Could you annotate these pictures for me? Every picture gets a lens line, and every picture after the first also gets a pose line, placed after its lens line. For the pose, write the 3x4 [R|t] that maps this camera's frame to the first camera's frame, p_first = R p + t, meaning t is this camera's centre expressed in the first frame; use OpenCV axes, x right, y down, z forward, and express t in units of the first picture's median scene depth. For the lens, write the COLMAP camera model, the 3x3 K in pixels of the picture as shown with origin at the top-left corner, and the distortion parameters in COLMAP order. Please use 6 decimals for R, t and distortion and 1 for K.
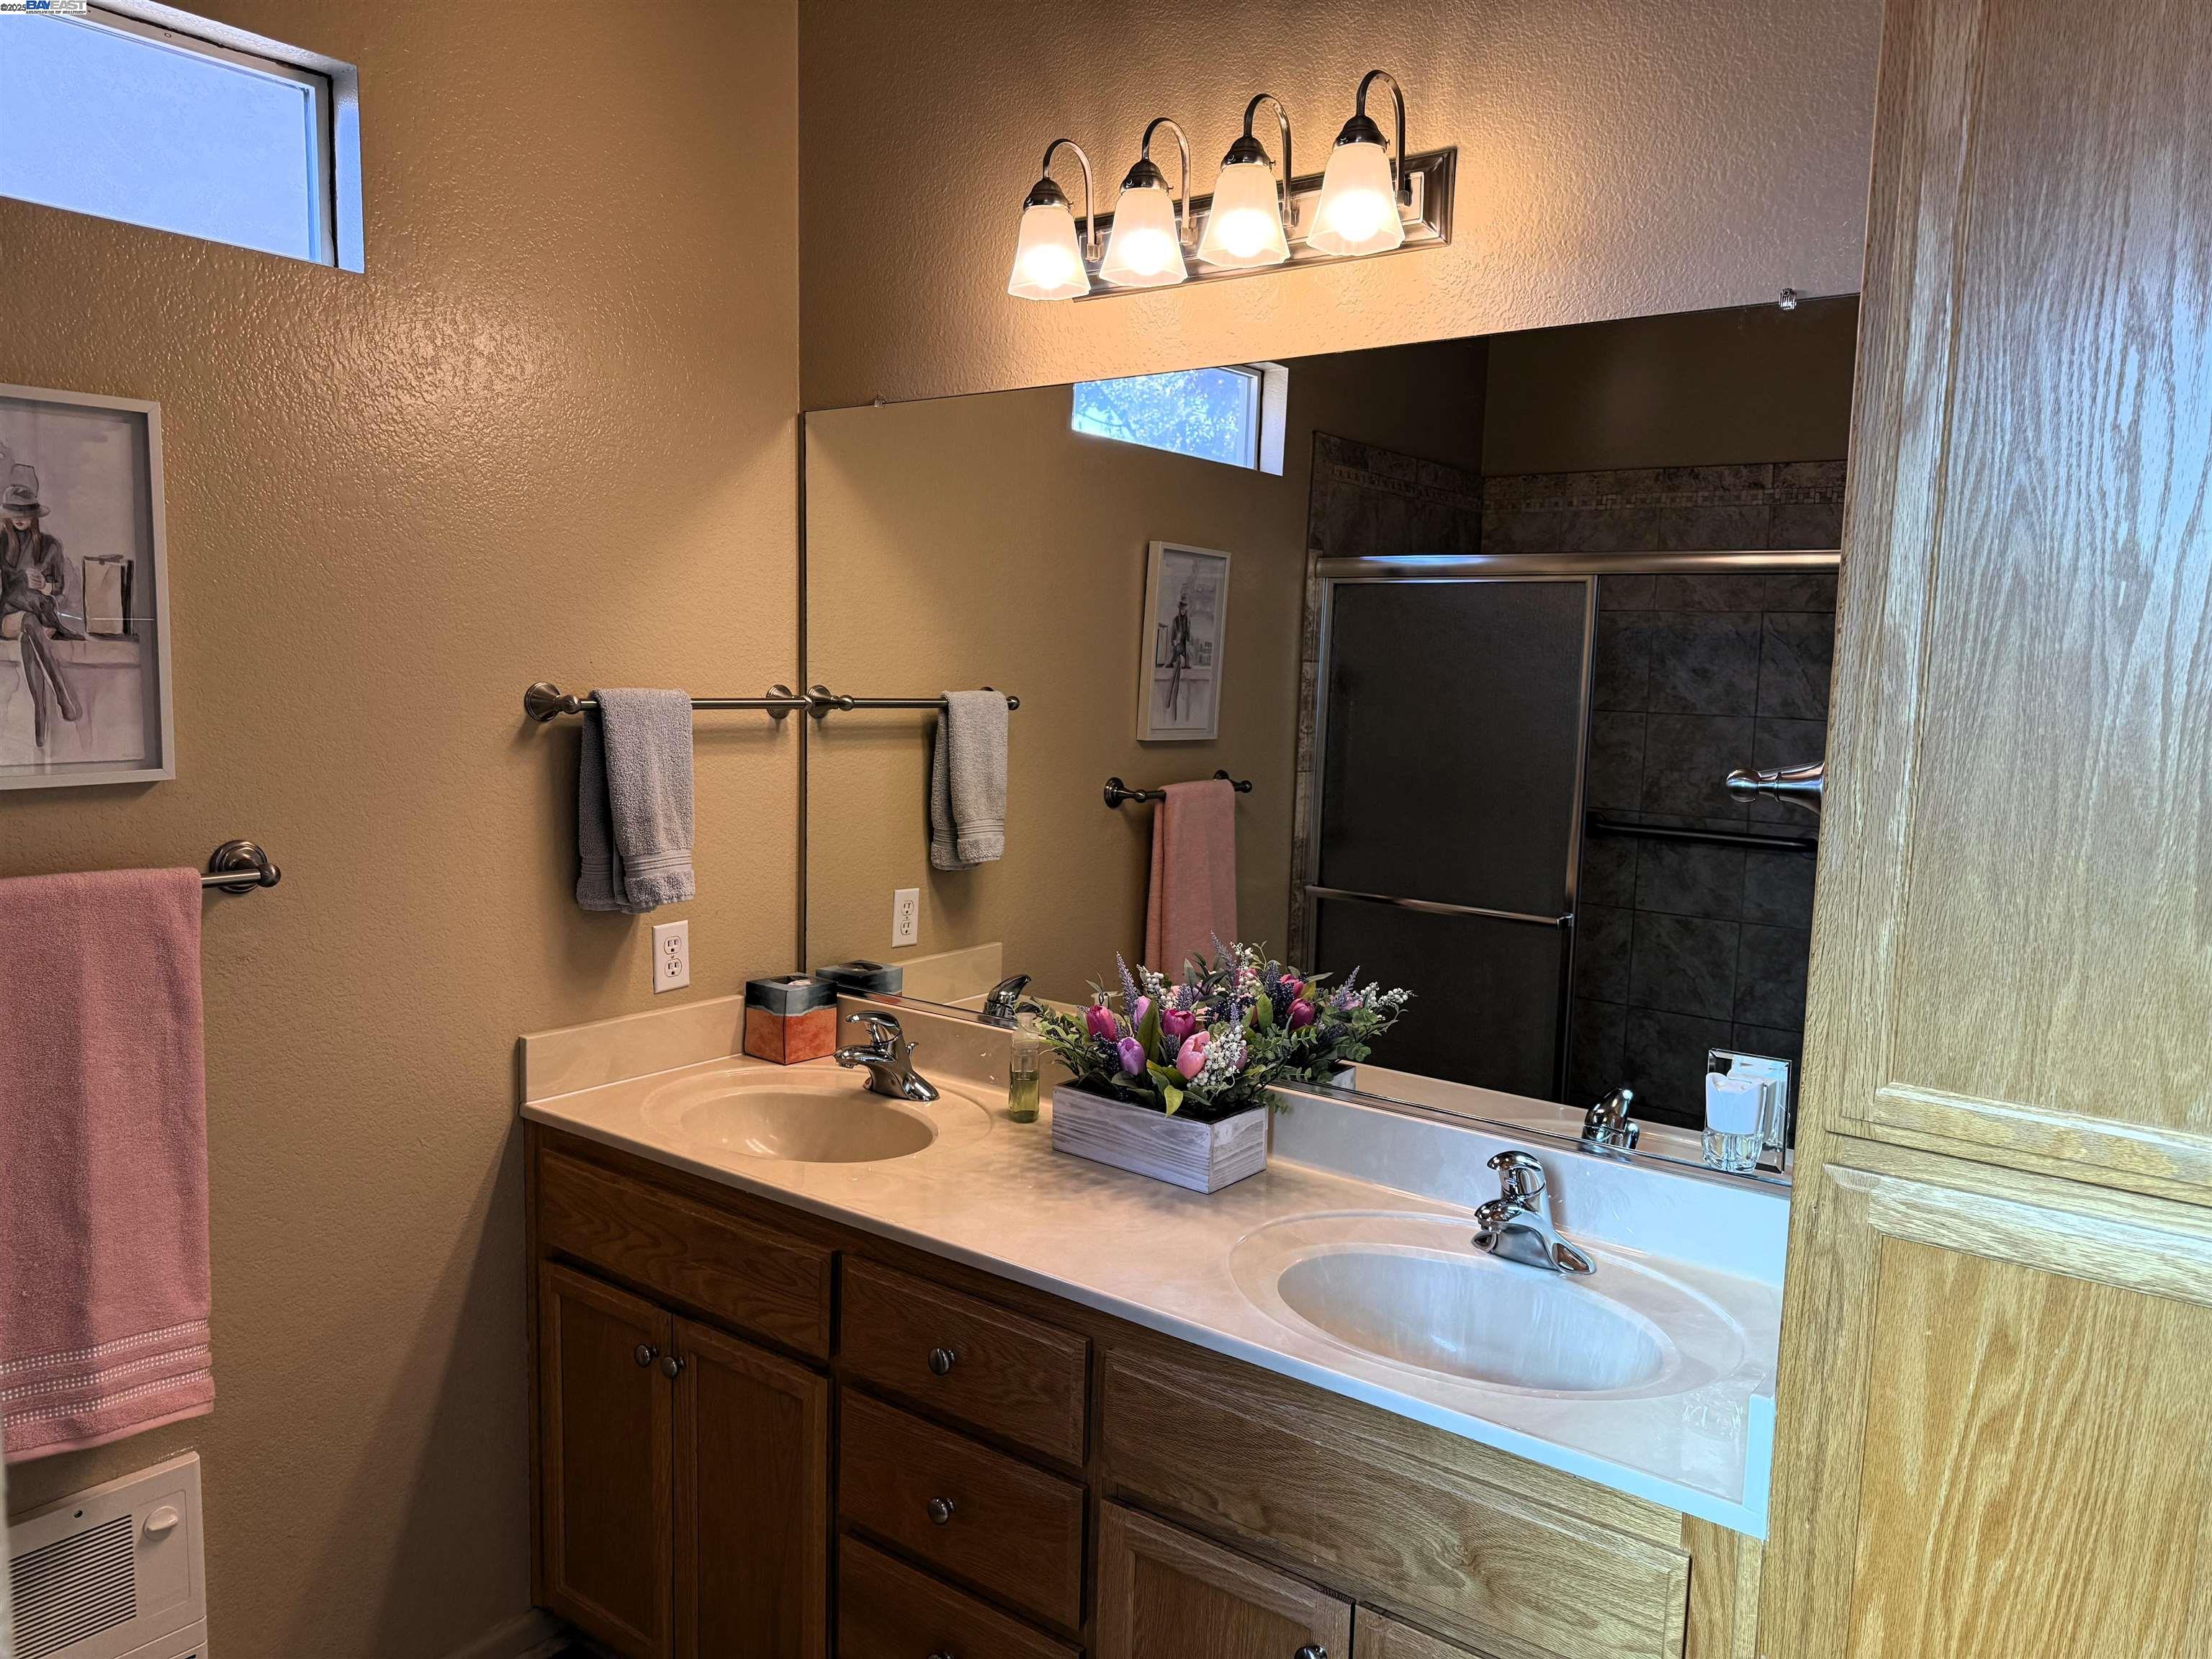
lens RADIAL K [[1573.5, 0, 1106.0], [0, 1573.5, 829.5], [0, 0, 1]] dist [-0.000975, -0.002688]
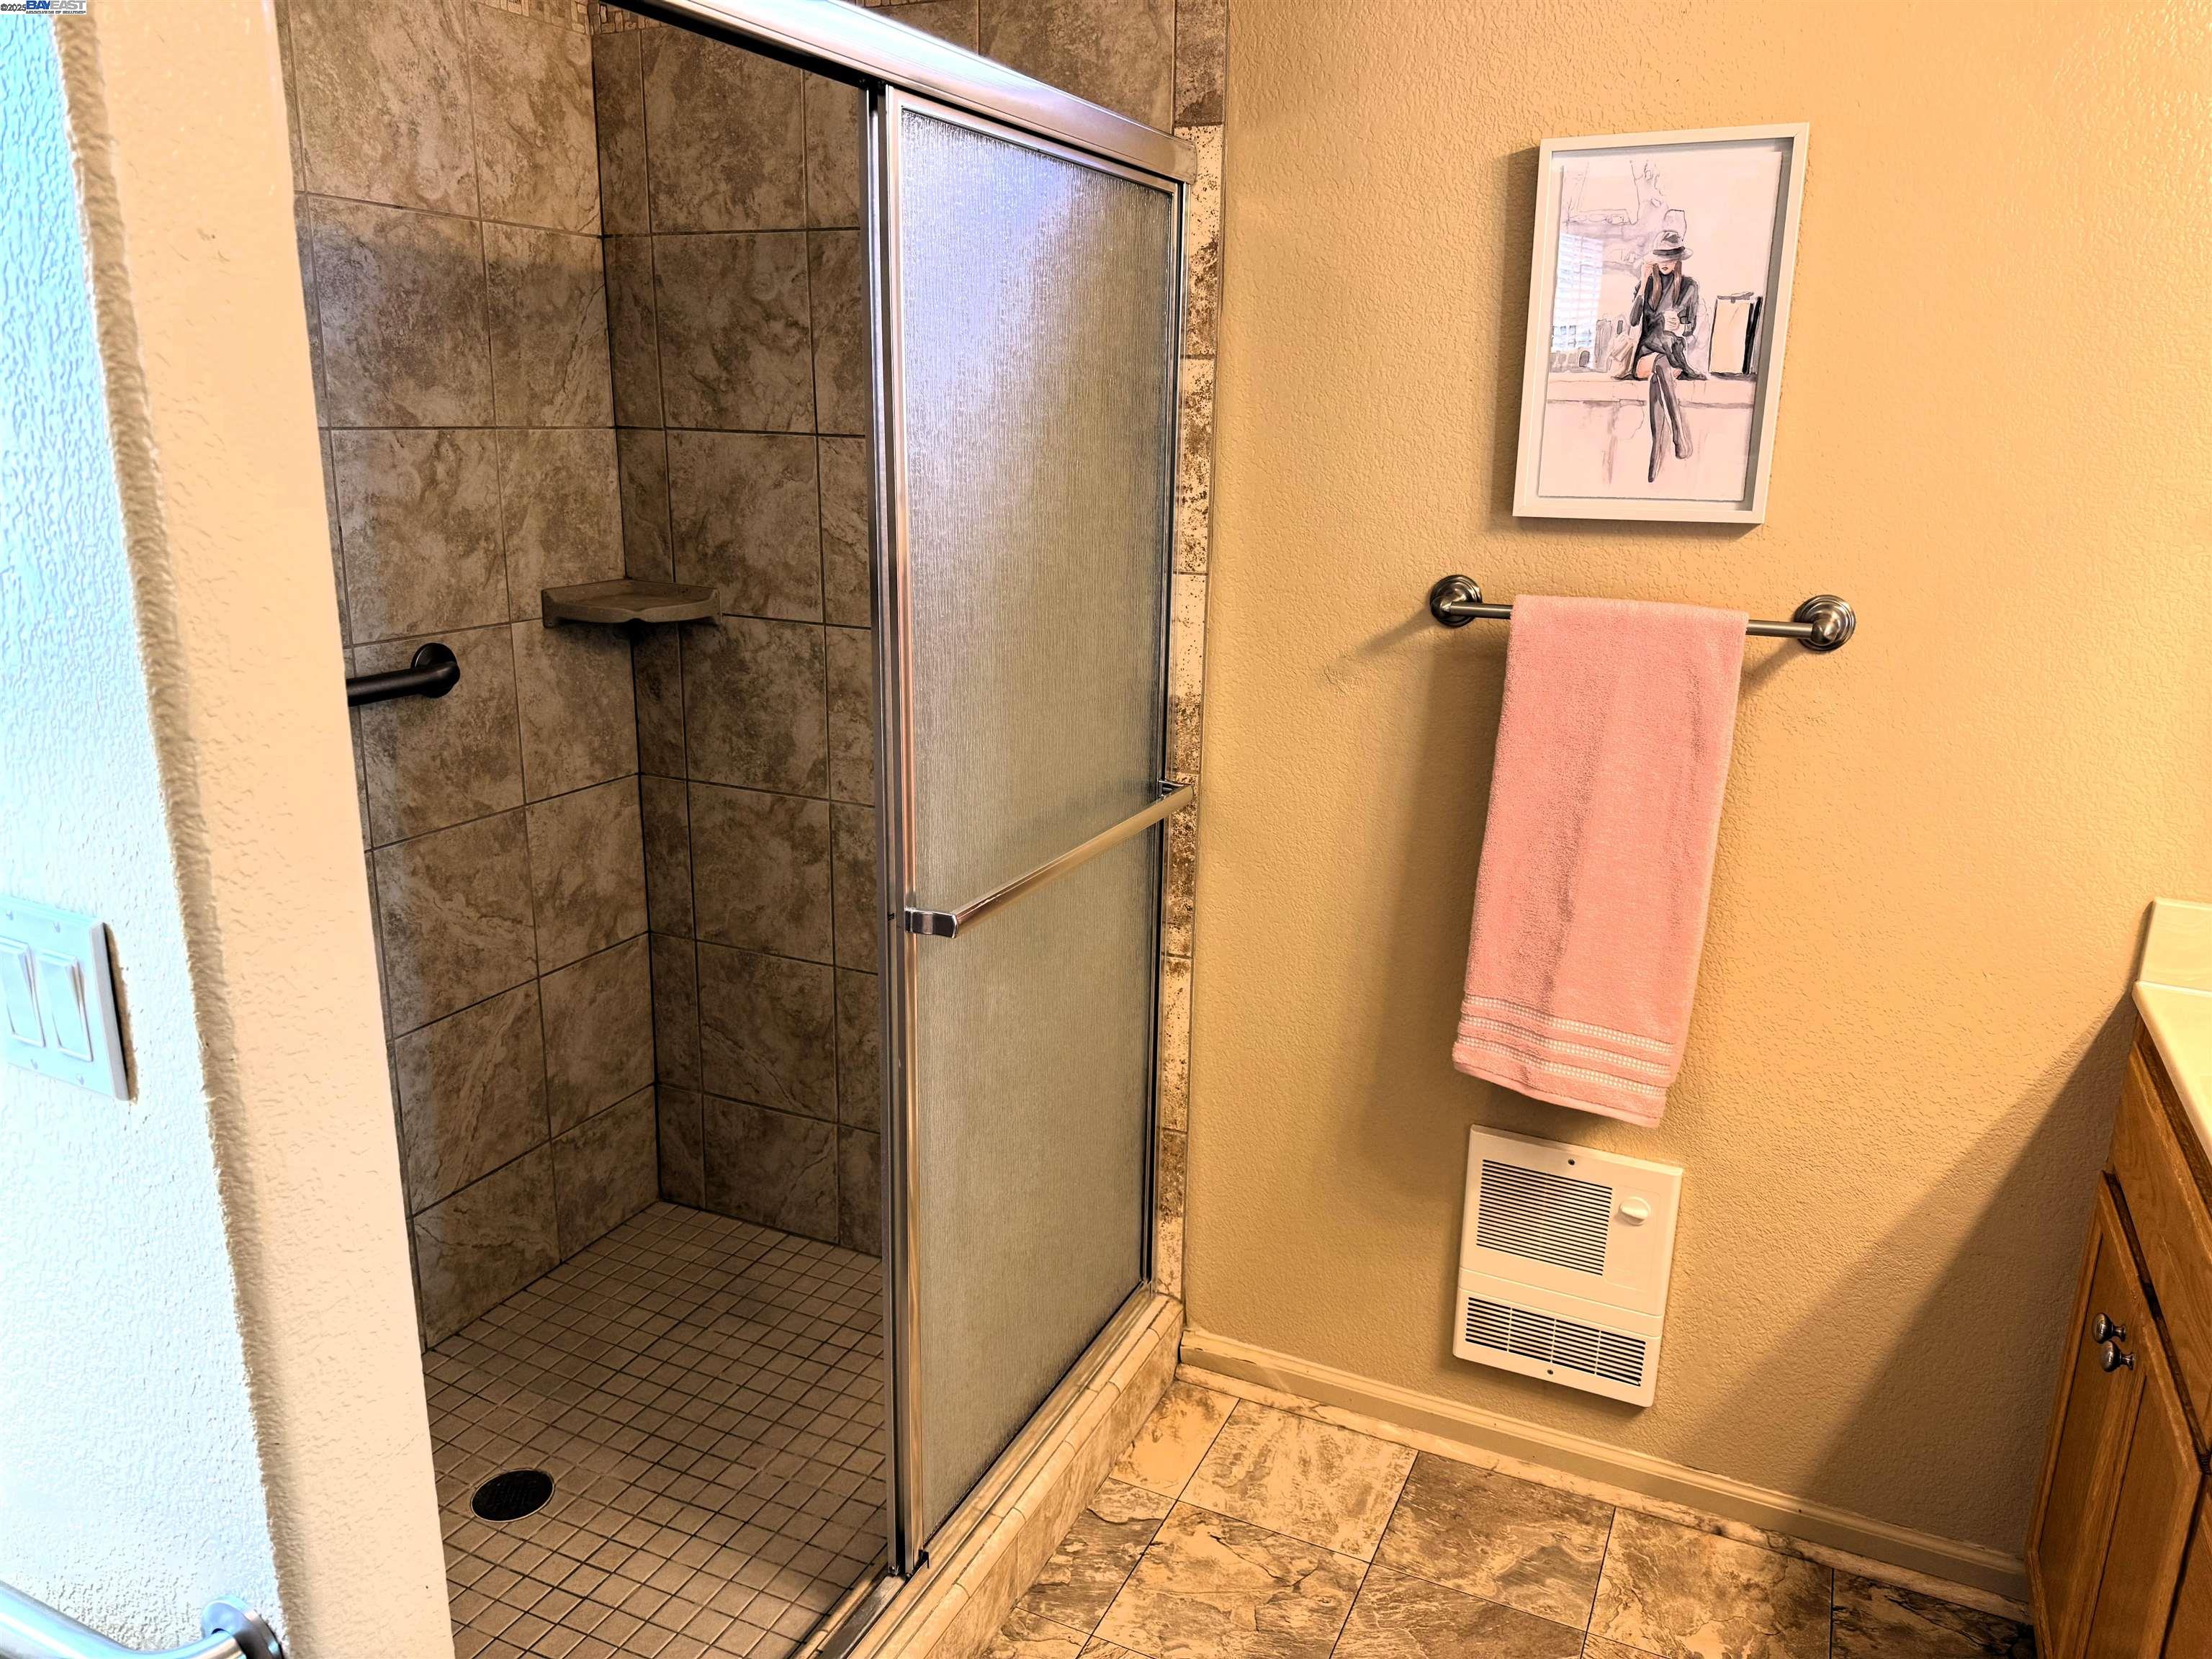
lens RADIAL K [[1573.5, 0, 1106.0], [0, 1573.5, 829.5], [0, 0, 1]] dist [-0.000975, -0.002688]
pose [[0.209517, 0.233923, -0.949412, 0.327667], [-0.123059, 0.969550, 0.211728, -0.003710], [0.970030, 0.072473, 0.231924, 0.400009]]
